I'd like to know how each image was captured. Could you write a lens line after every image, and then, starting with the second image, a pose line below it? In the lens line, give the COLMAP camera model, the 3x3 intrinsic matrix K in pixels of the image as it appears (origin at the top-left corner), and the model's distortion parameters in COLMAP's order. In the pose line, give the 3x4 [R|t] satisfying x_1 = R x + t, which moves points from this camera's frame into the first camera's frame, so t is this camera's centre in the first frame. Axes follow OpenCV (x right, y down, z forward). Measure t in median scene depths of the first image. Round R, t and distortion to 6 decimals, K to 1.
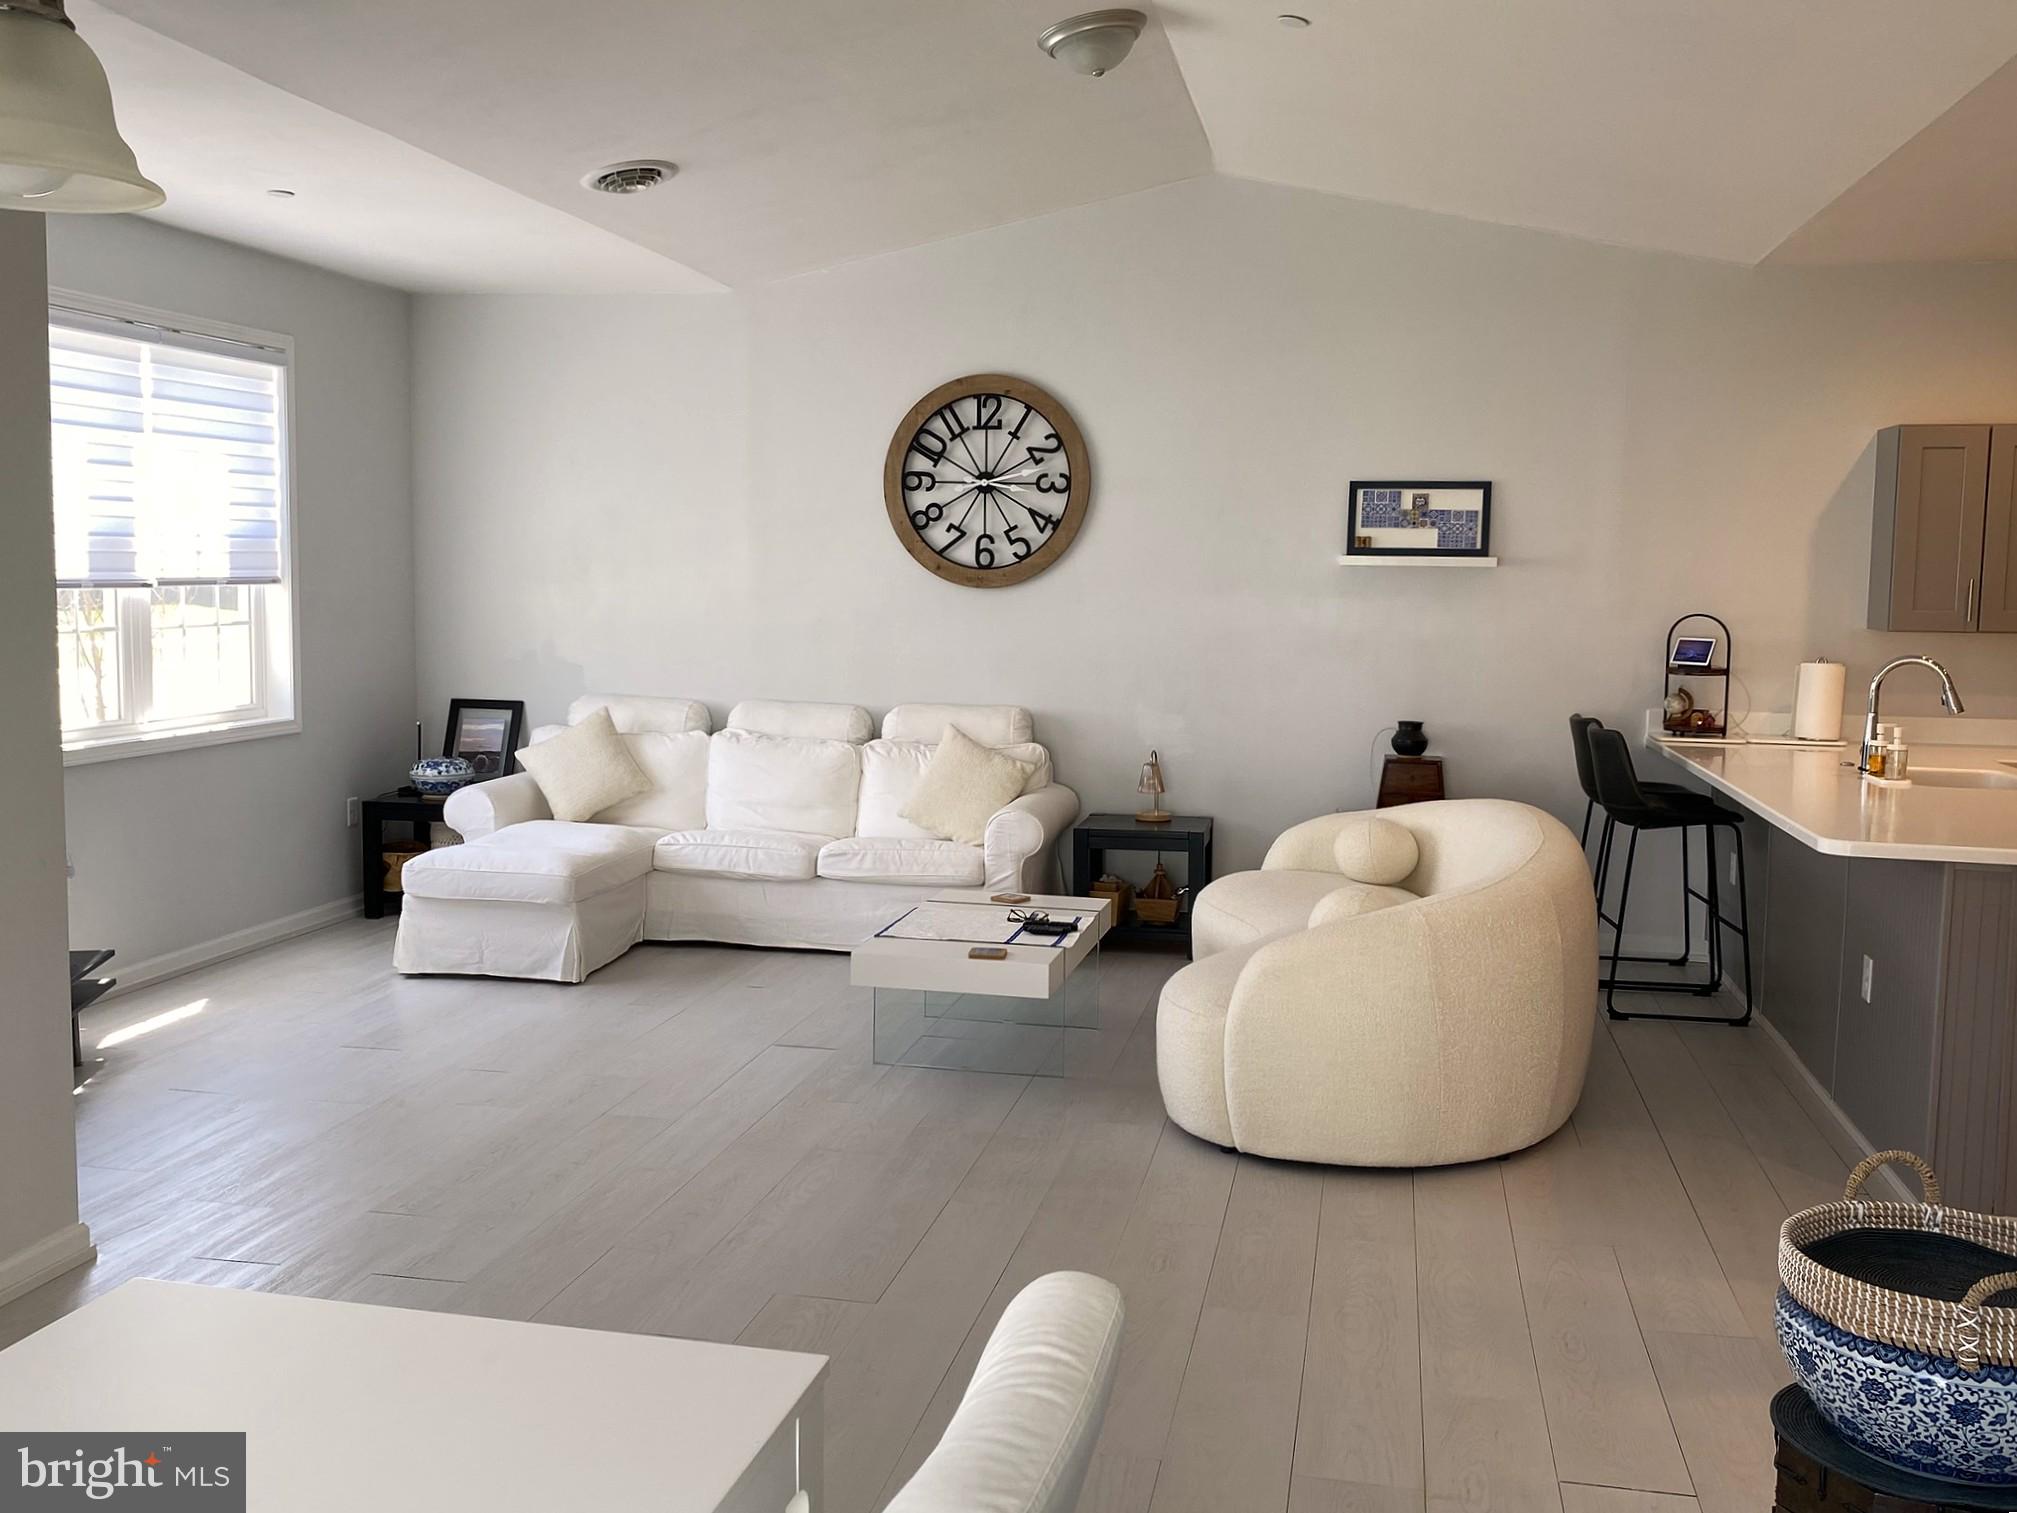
lens RADIAL K [[1816.8, 0, 1008.5], [0, 1816.8, 756.5], [0, 0, 1]] dist [0.196530, -0.389301]
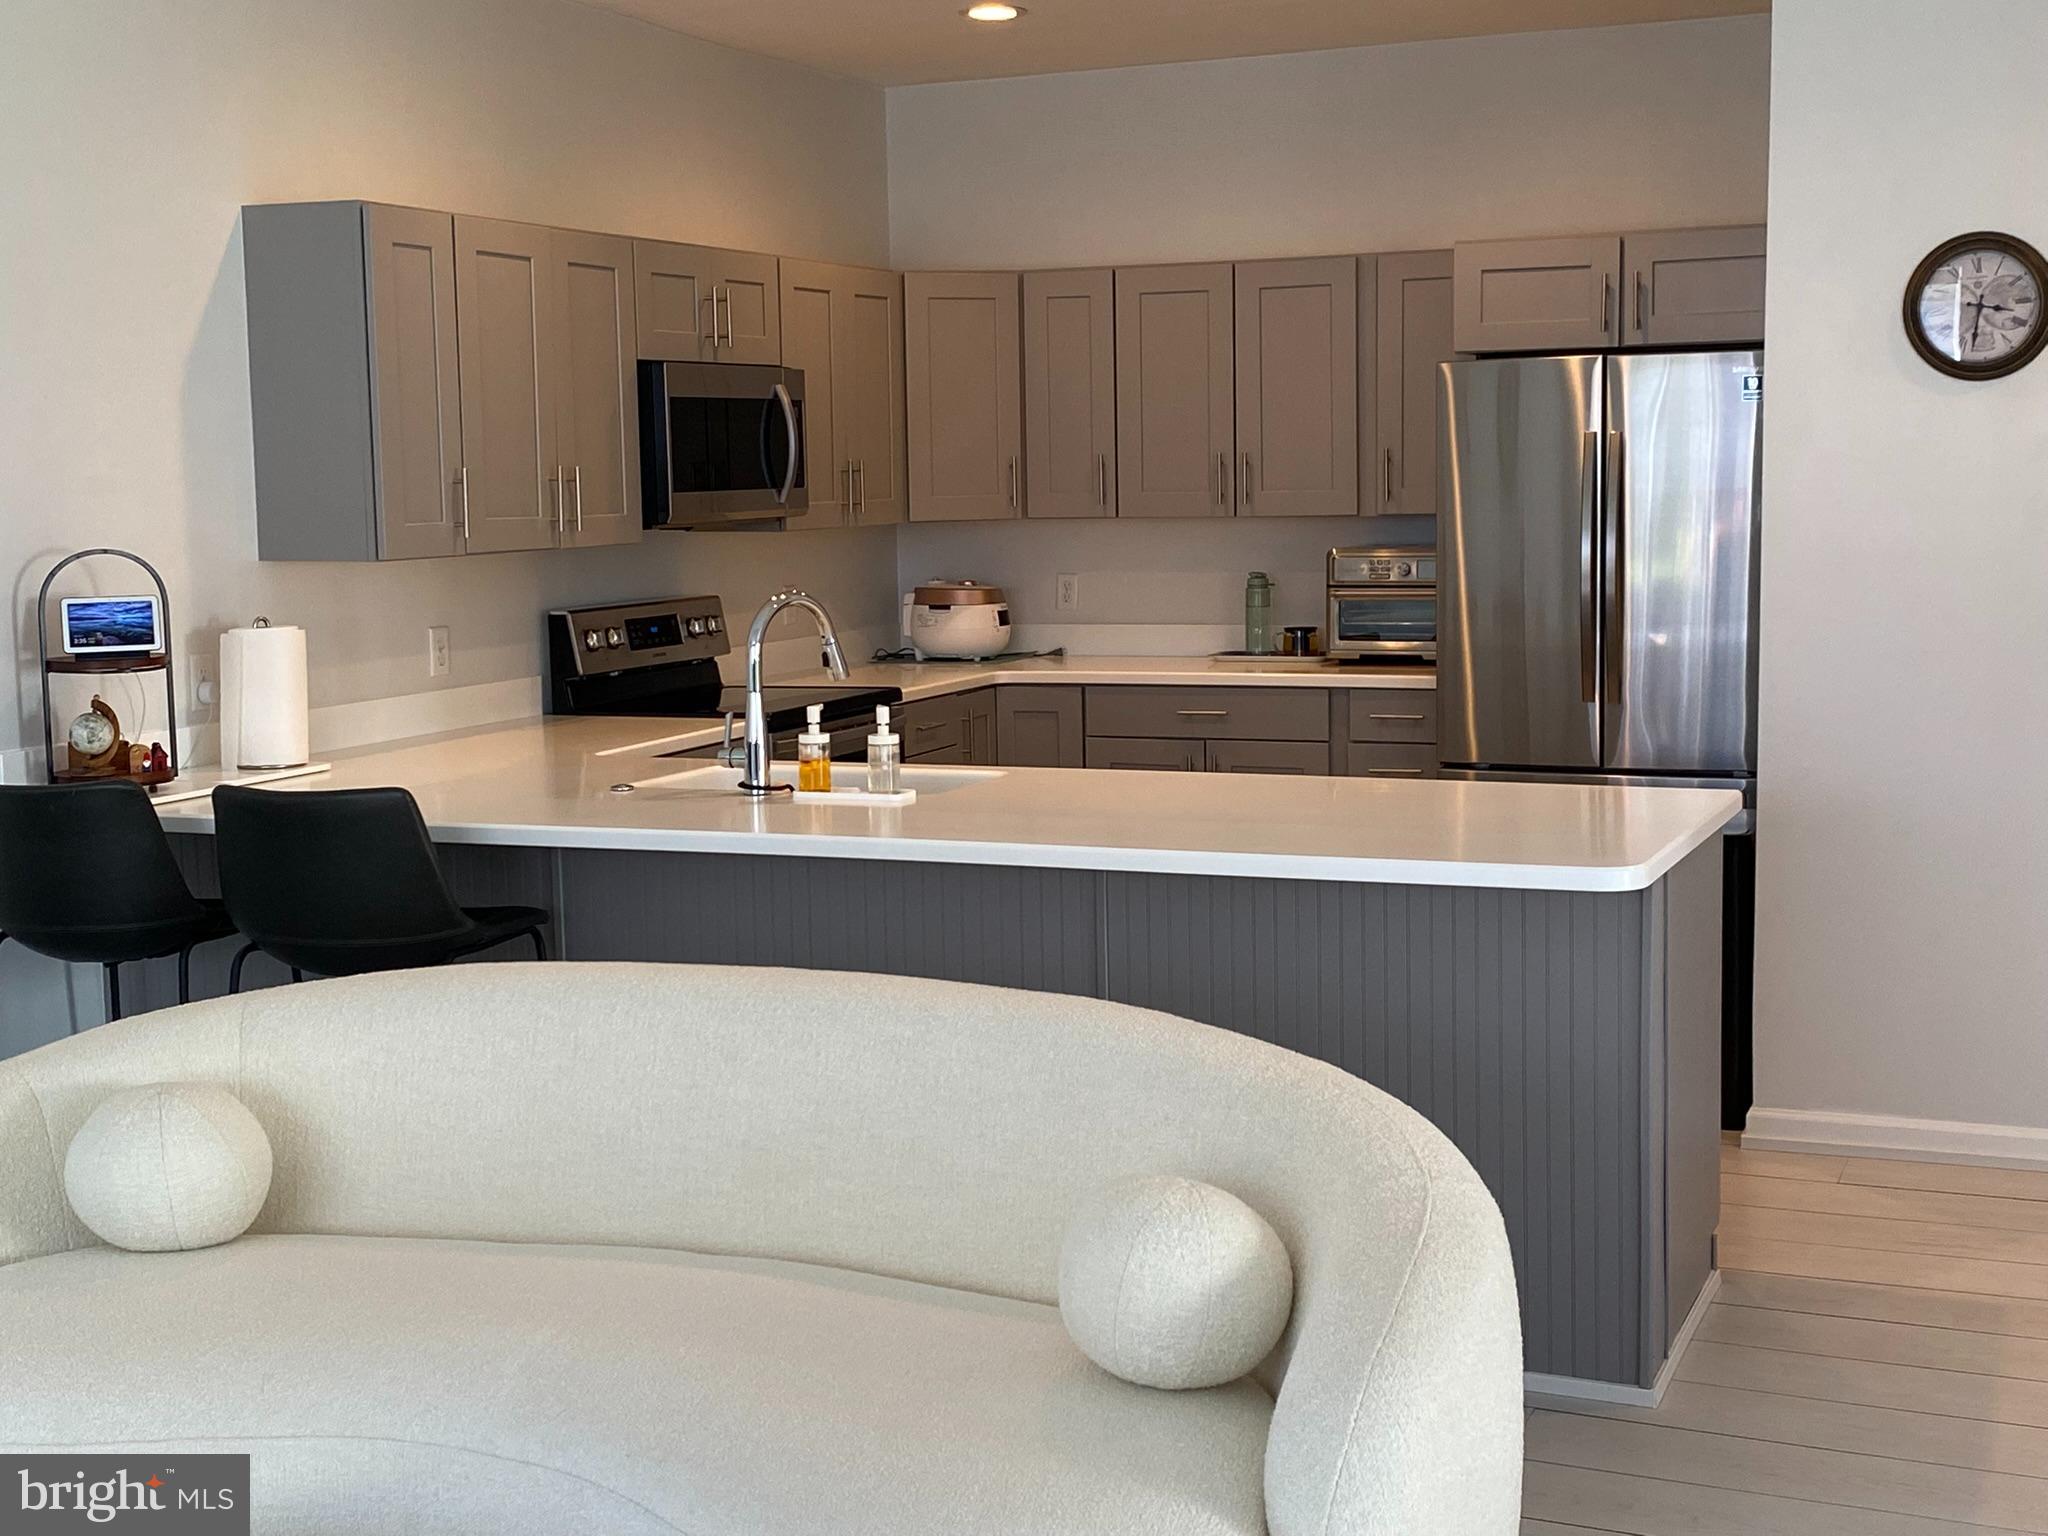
lens RADIAL K [[2633.9, 0, 1022.5], [0, 2633.9, 755.2], [0, 0, 1]] dist [0.214844, -0.790643]
pose [[0.197973, -0.125899, 0.972089, -0.271696], [0.123366, 0.987032, 0.102710, -0.062574], [-0.972413, 0.099589, 0.210937, 0.582743]]
